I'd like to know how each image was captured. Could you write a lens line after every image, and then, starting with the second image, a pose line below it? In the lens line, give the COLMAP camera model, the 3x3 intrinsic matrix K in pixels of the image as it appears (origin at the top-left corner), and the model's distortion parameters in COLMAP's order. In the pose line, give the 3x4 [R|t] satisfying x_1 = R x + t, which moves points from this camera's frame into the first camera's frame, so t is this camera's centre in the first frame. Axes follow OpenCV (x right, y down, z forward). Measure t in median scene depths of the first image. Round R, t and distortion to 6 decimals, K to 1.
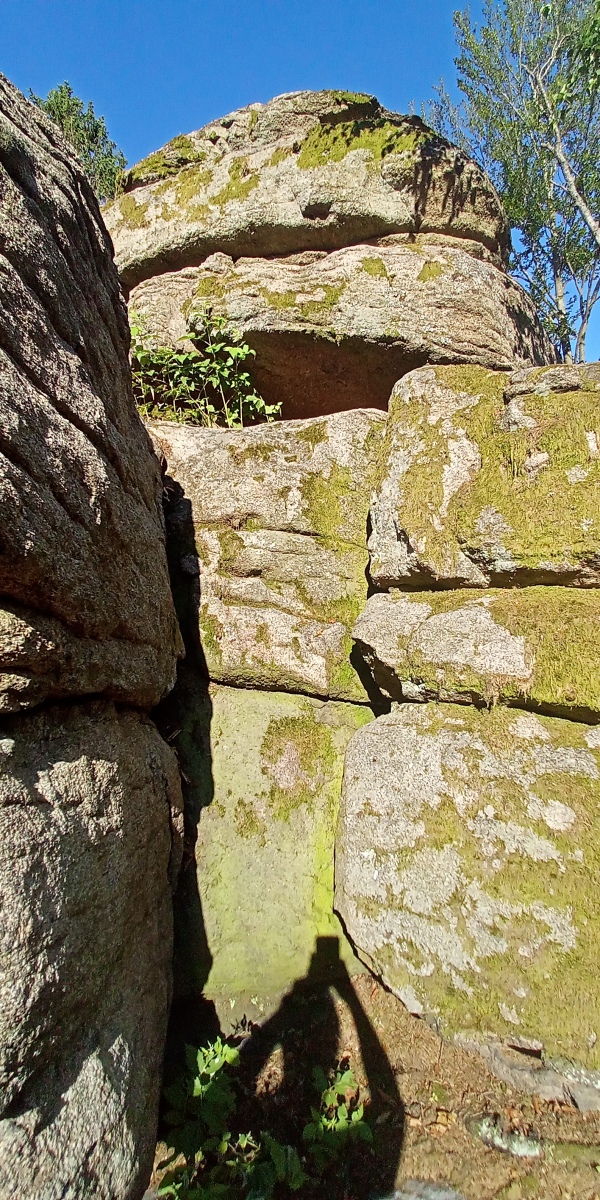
lens RADIAL K [[579.3, 0, 301.7], [0, 579.3, 574.2], [0, 0, 1]] dist [0.032216, 0.000296]
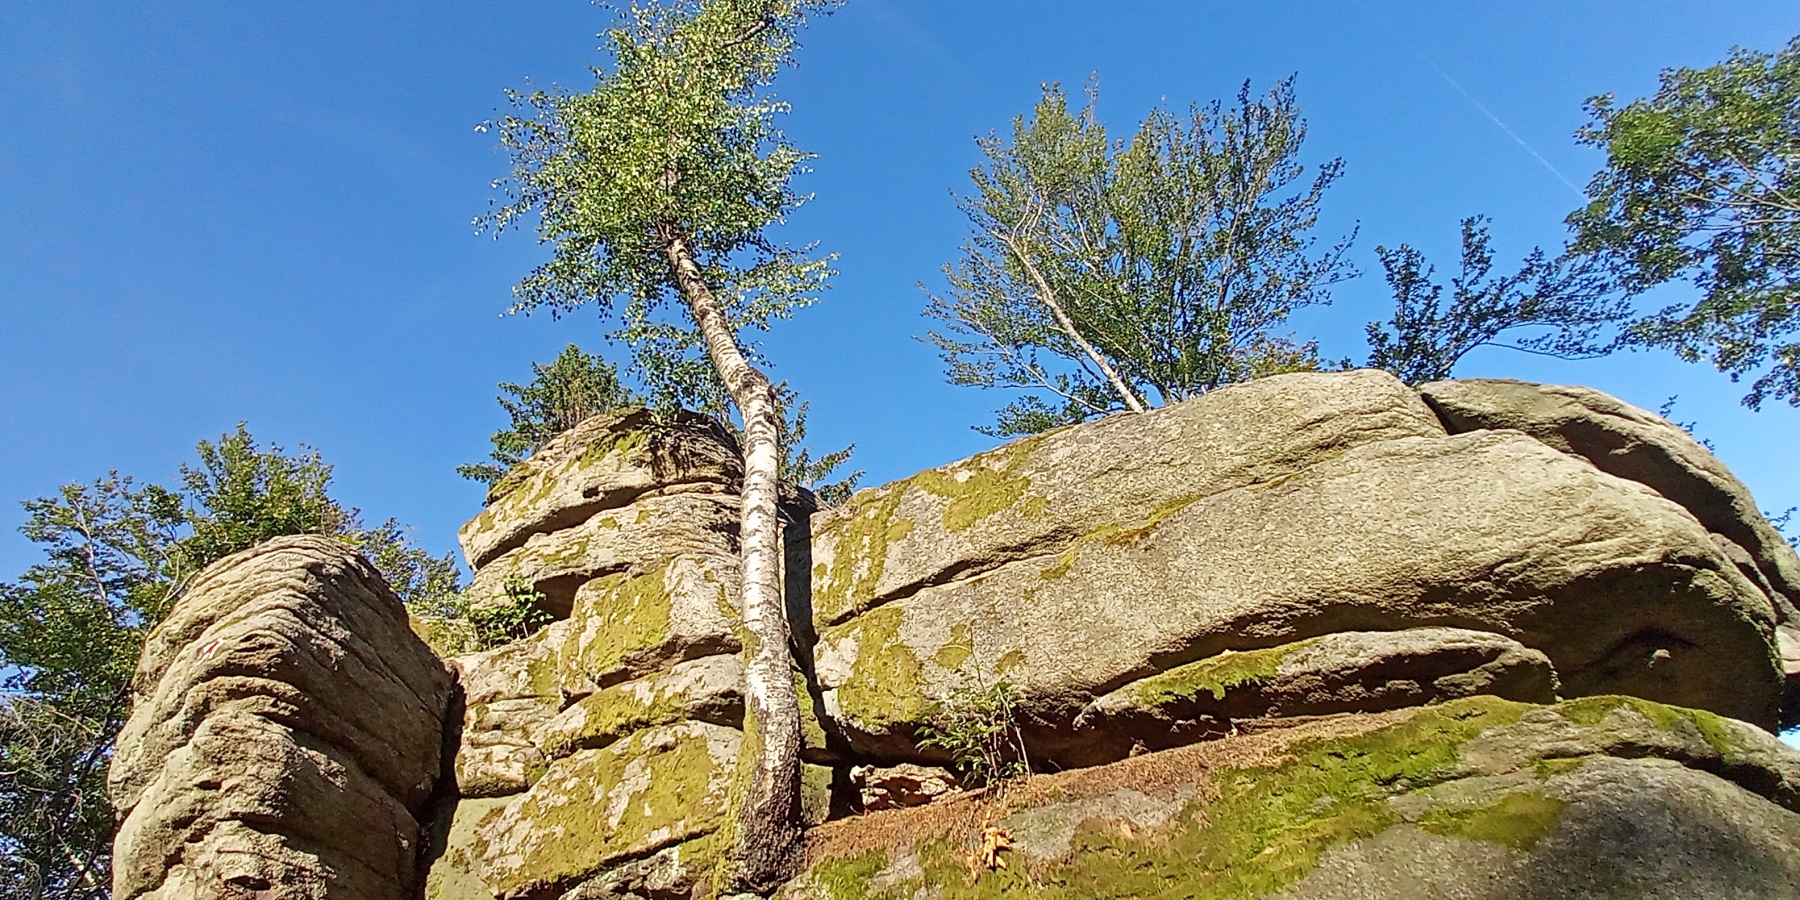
lens RADIAL K [[1031.3, 0, 874.2], [0, 1031.3, 463.8], [0, 0, 1]] dist [-0.044139, 0.063613]
pose [[0.961707, -0.252102, -0.107538, 1.074881], [0.175758, 0.868322, -0.463817, 0.657551], [0.210307, 0.427156, 0.879380, -1.188989]]
